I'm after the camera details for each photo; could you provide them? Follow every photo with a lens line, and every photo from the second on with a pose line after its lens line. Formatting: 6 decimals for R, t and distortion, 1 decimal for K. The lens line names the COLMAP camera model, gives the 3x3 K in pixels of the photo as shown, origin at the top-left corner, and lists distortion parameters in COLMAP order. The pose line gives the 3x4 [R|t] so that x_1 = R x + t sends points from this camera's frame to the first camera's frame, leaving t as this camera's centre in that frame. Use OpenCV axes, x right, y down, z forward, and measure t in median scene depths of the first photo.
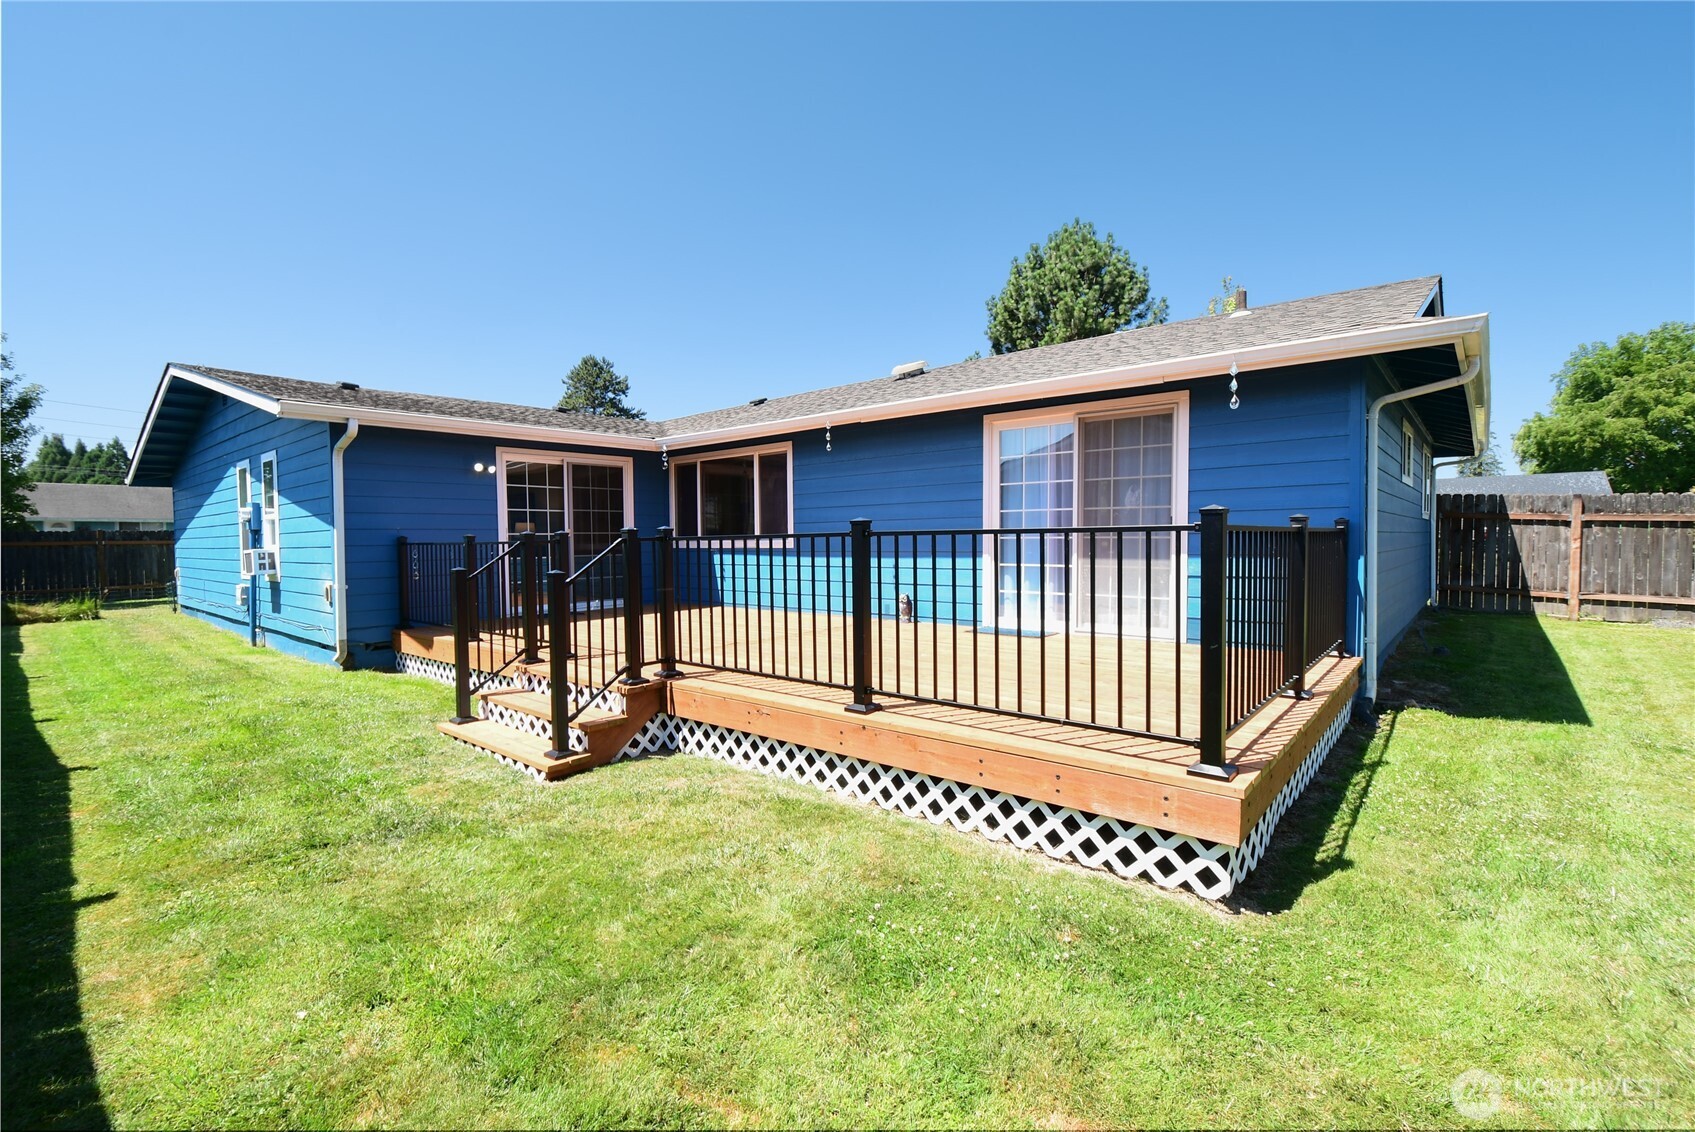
lens RADIAL K [[735.6, 0, 843.7], [0, 735.6, 562.5], [0, 0, 1]] dist [0.000718, -0.000548]
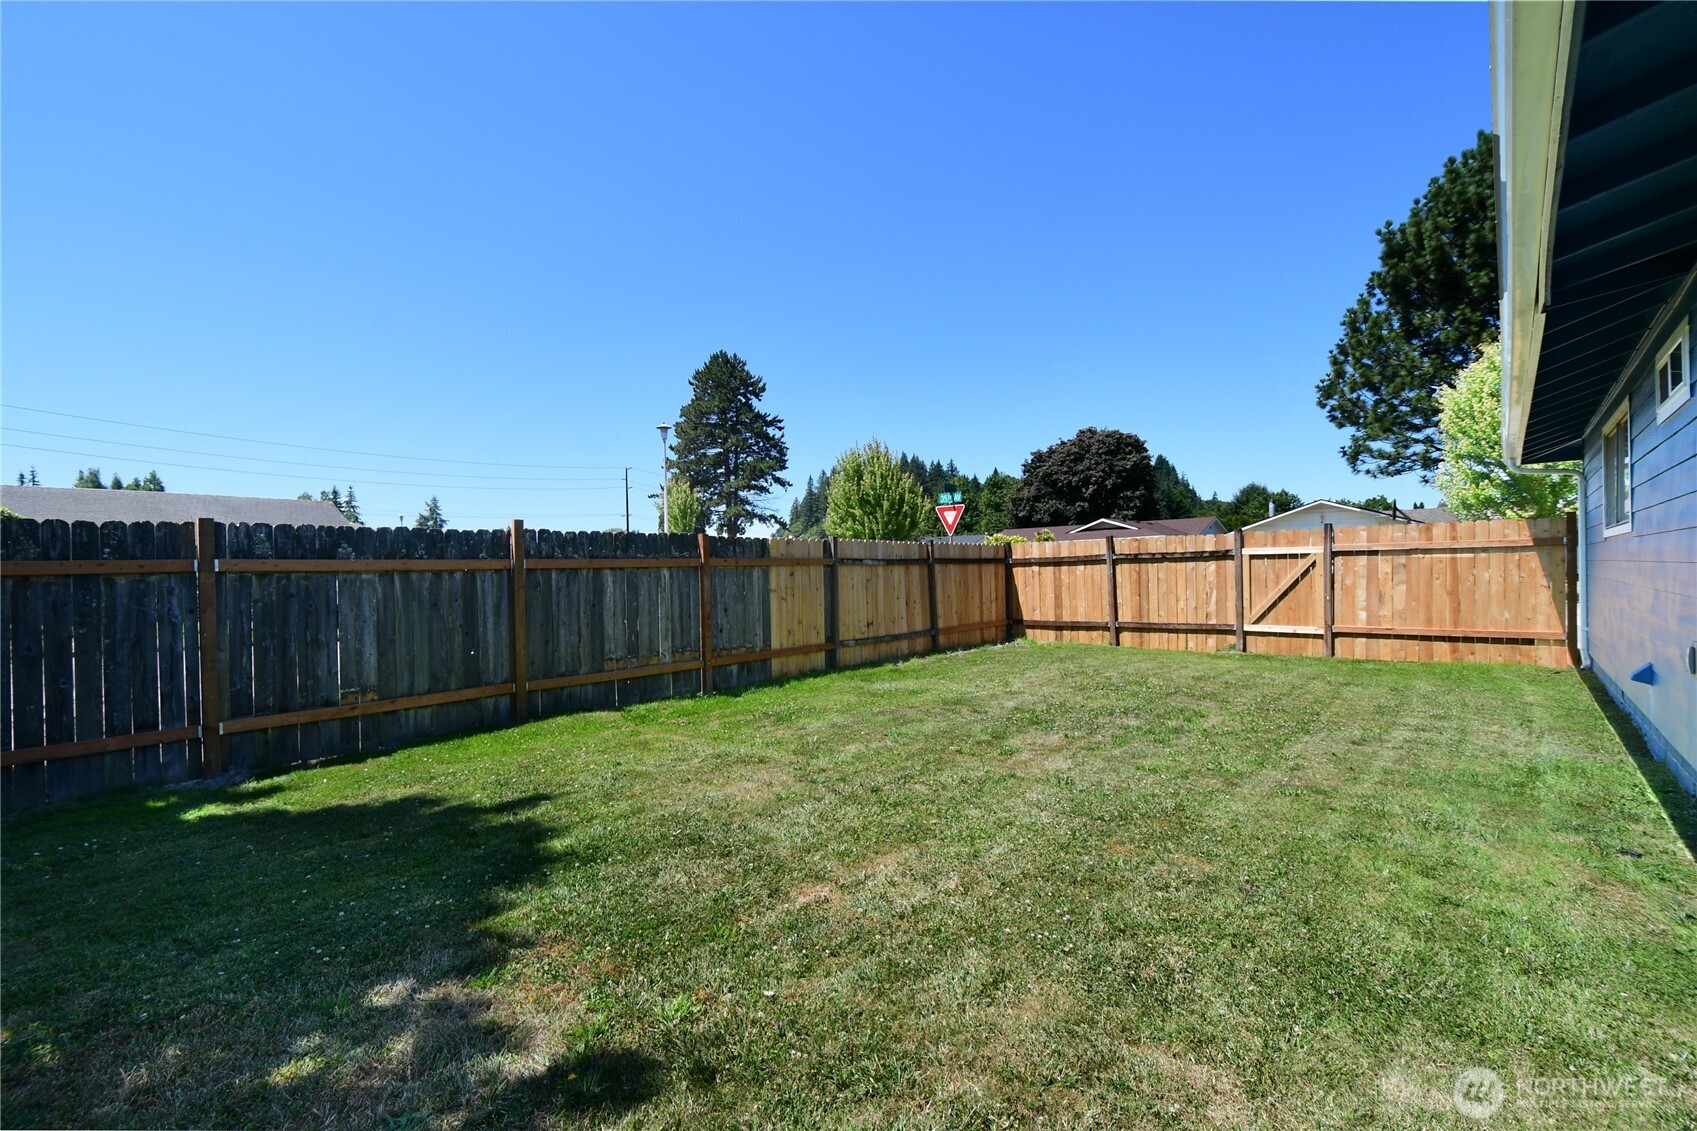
lens RADIAL K [[754.8, 0, 836.0], [0, 754.8, 564.0], [0, 0, 1]] dist [0.010066, -0.000117]
pose [[0.999054, -0.004946, -0.043202, -0.178444], [0.002976, 0.998958, -0.045536, -0.003141], [0.043382, 0.045365, 0.998028, 0.169684]]
